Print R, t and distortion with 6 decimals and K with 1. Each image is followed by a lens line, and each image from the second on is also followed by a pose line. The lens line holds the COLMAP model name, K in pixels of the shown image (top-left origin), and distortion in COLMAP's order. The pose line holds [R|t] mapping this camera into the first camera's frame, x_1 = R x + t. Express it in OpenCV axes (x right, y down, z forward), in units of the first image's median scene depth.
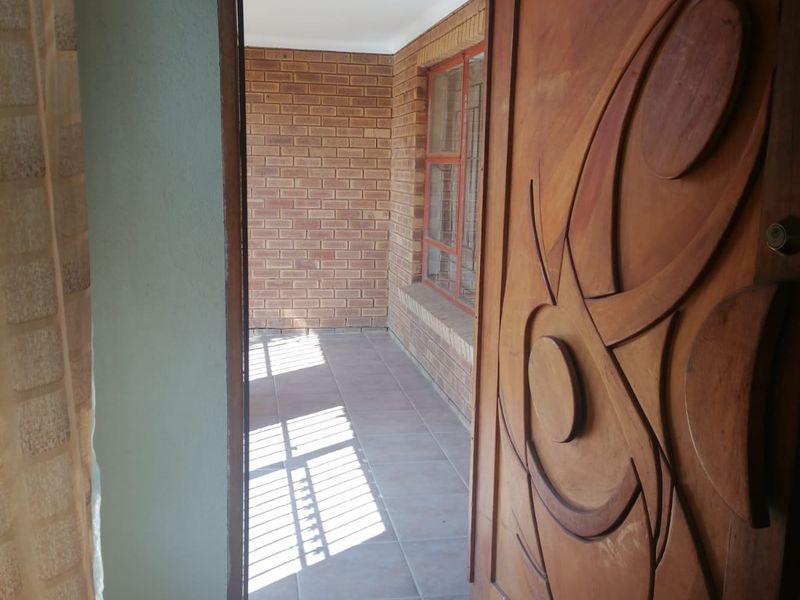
lens RADIAL K [[798.7, 0, 400.0], [0, 798.7, 300.0], [0, 0, 1]] dist [0.091790, -0.112437]
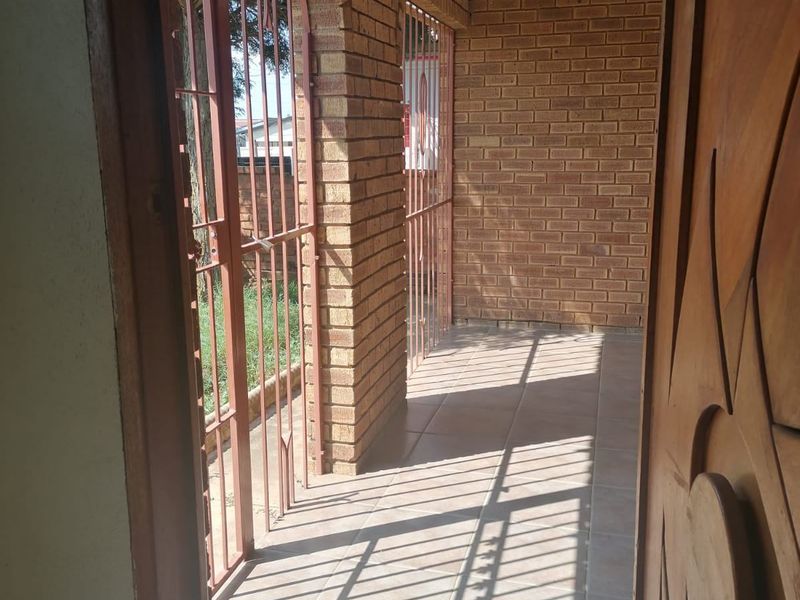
lens RADIAL K [[798.7, 0, 400.0], [0, 798.7, 300.0], [0, 0, 1]] dist [0.091790, -0.112437]
pose [[0.901277, 0.060270, -0.429031, 0.068749], [-0.044315, 0.997907, 0.047093, -0.023688], [0.430972, -0.023431, 0.902061, 0.153358]]
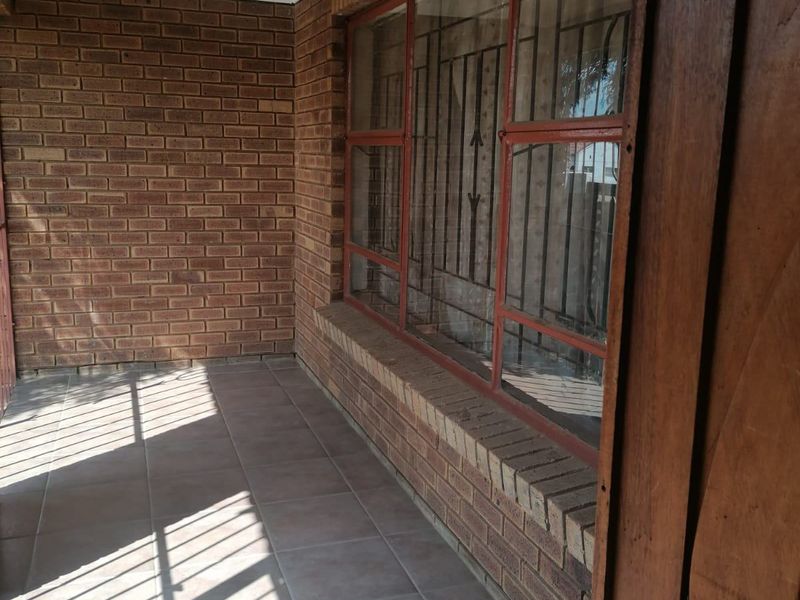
lens RADIAL K [[792.6, 0, 400.0], [0, 792.6, 300.0], [0, 0, 1]] dist [0.079778, -0.108399]
pose [[0.988865, -0.027100, 0.146327, -0.028202], [0.024390, 0.999497, 0.020280, -0.034435], [-0.146803, -0.016485, 0.989028, 0.222822]]
